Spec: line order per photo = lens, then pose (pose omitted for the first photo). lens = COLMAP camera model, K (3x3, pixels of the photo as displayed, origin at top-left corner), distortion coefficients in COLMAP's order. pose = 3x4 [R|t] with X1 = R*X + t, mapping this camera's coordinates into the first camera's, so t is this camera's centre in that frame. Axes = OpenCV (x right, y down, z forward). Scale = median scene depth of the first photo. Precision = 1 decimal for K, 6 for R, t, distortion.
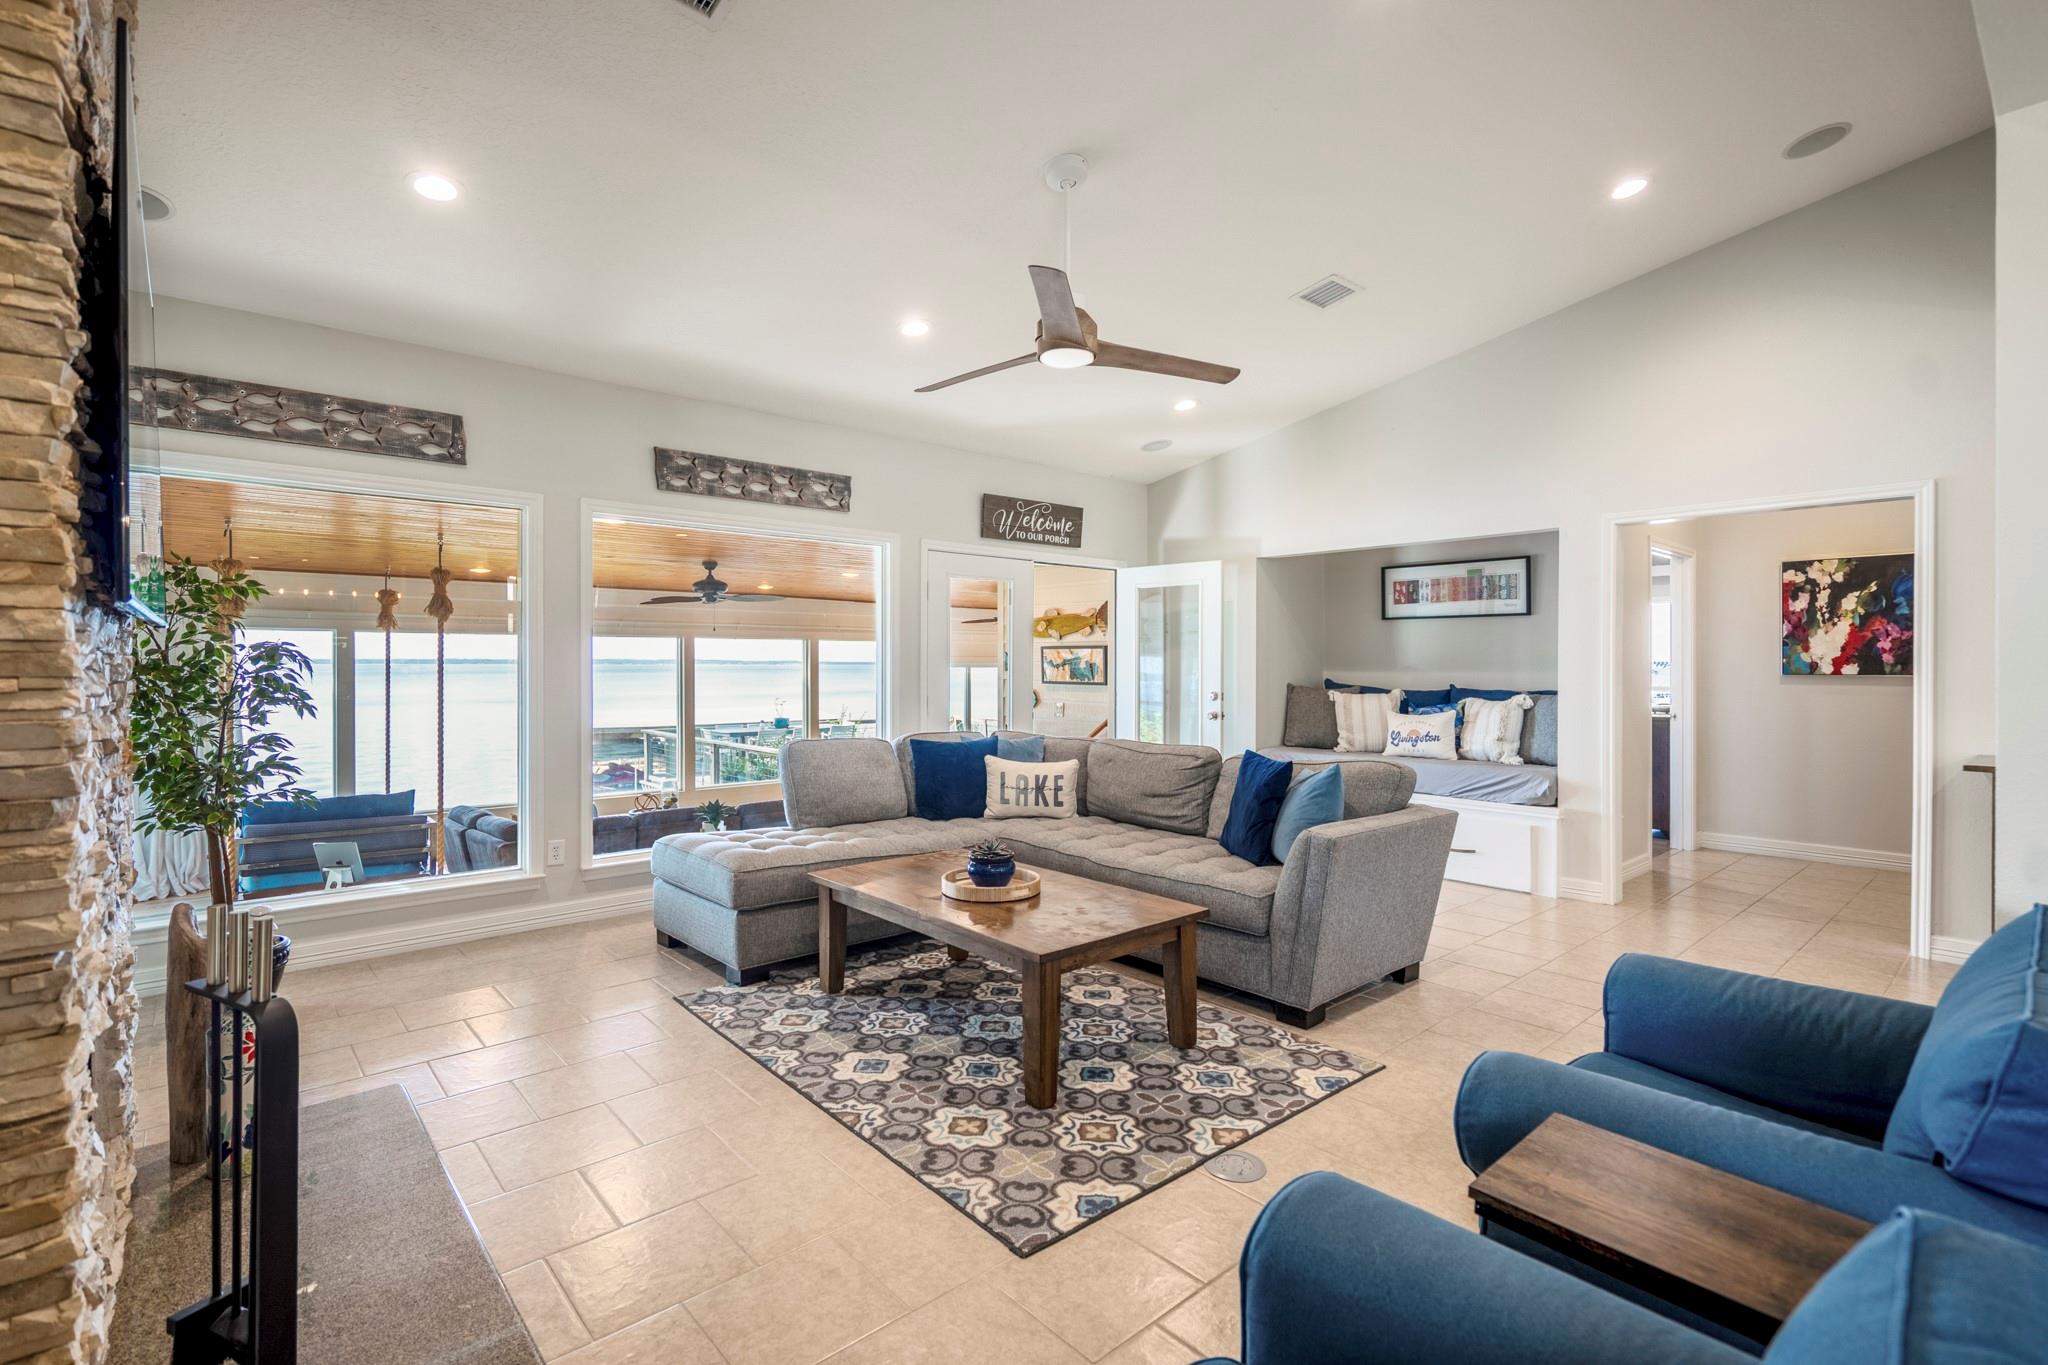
lens RADIAL K [[945.6, 0, 1020.6], [0, 945.6, 664.9], [0, 0, 1]] dist [0.002455, 0.000070]
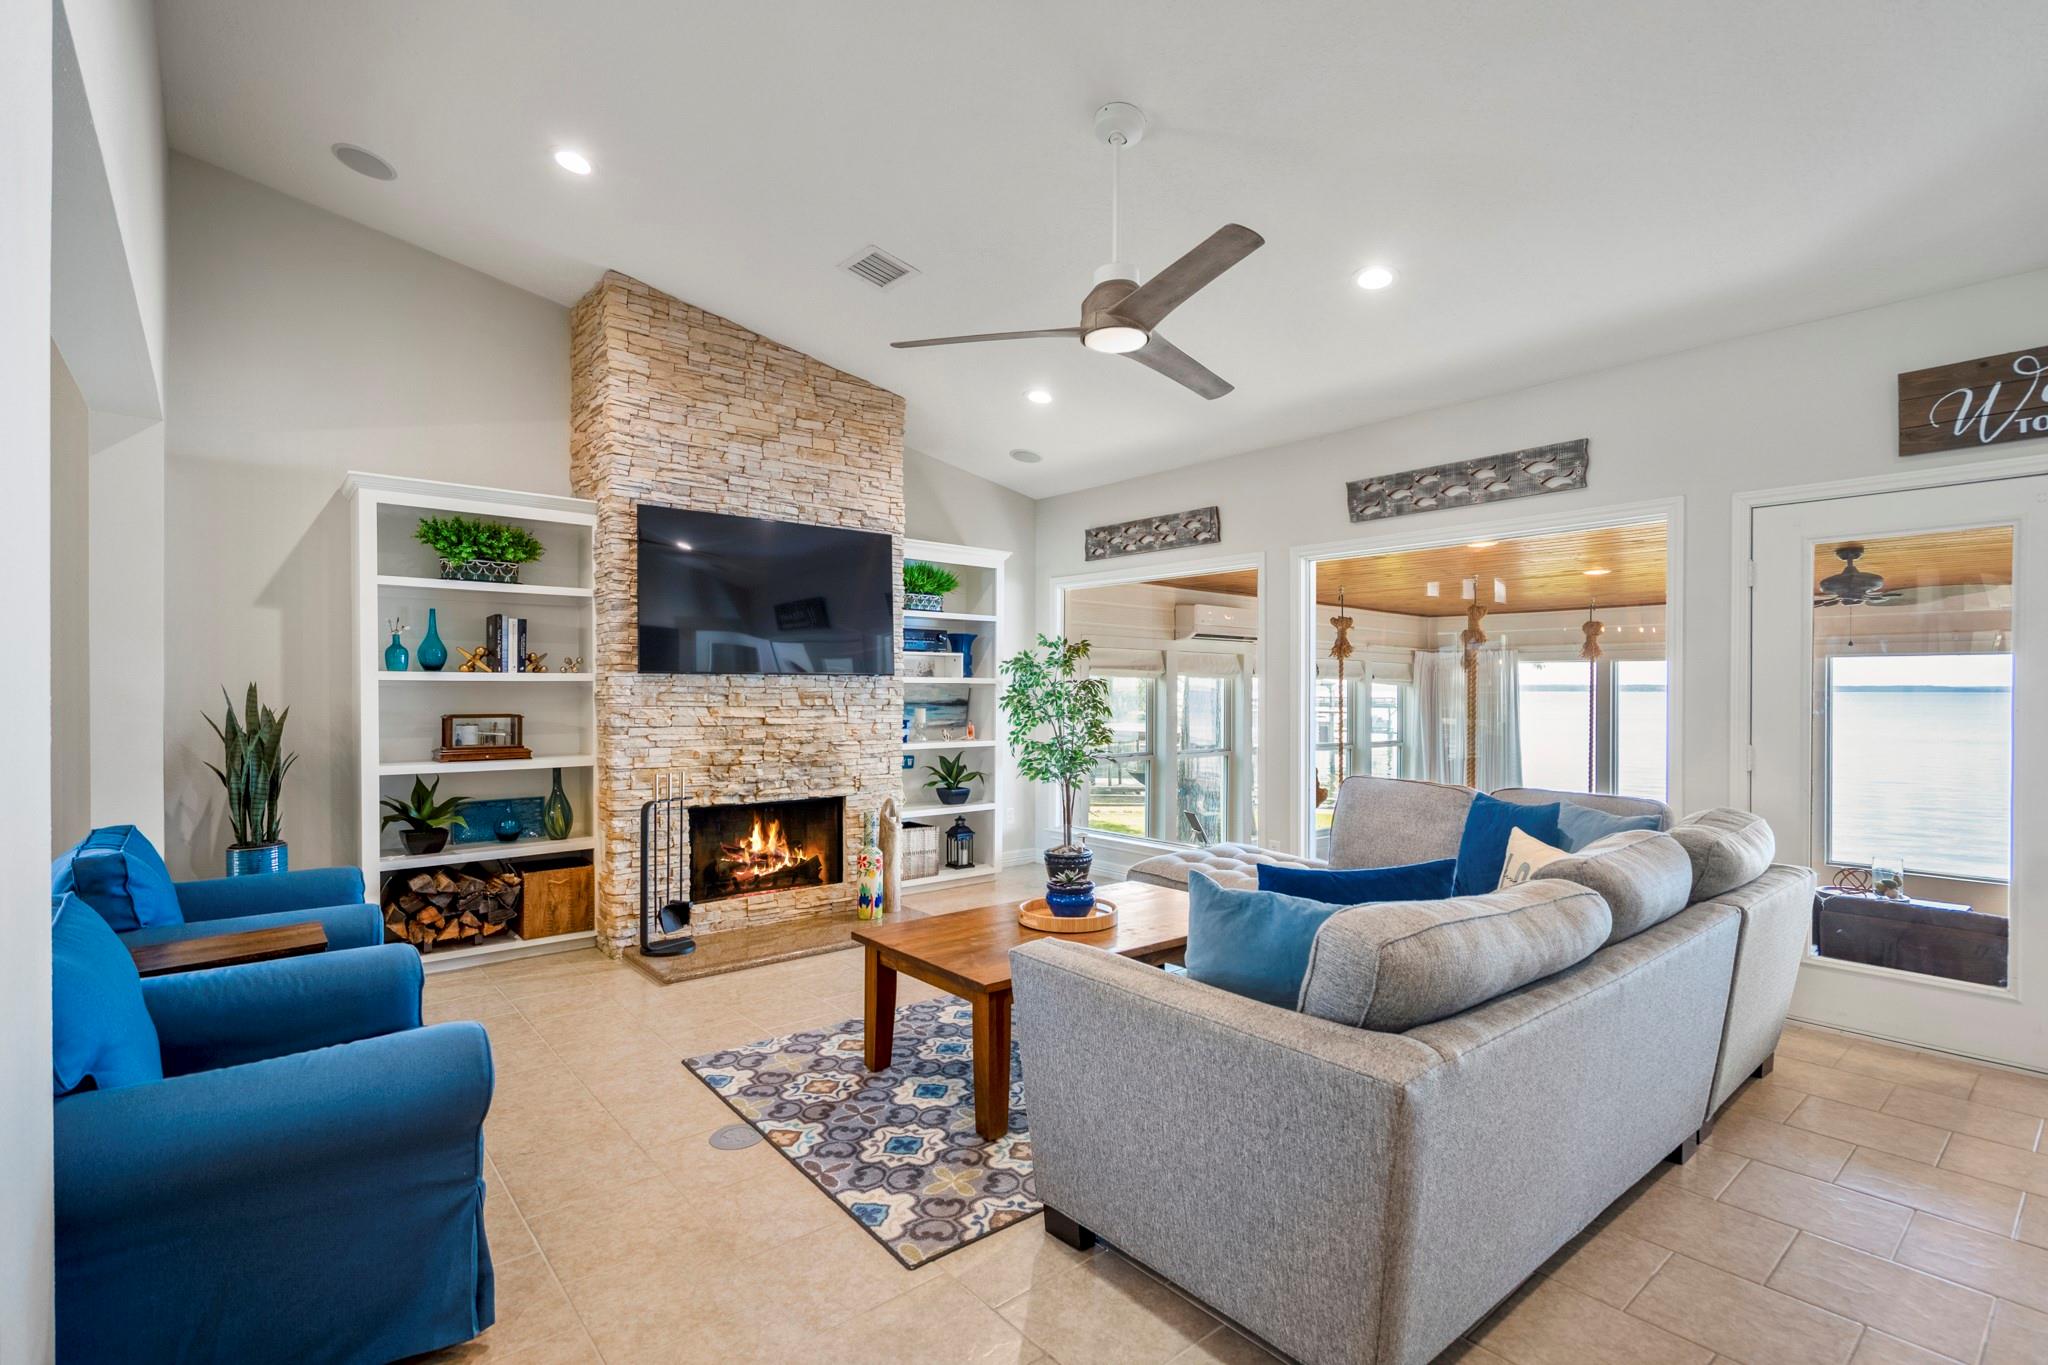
lens RADIAL K [[945.6, 0, 1023.5], [0, 945.6, 689.9], [0, 0, 1]] dist [0.002455, 0.000070]
pose [[-0.025409, -0.001106, -0.999677, 0.916306], [-0.002689, 0.999996, -0.001038, -0.001665], [0.999674, 0.002662, -0.025412, 0.932638]]
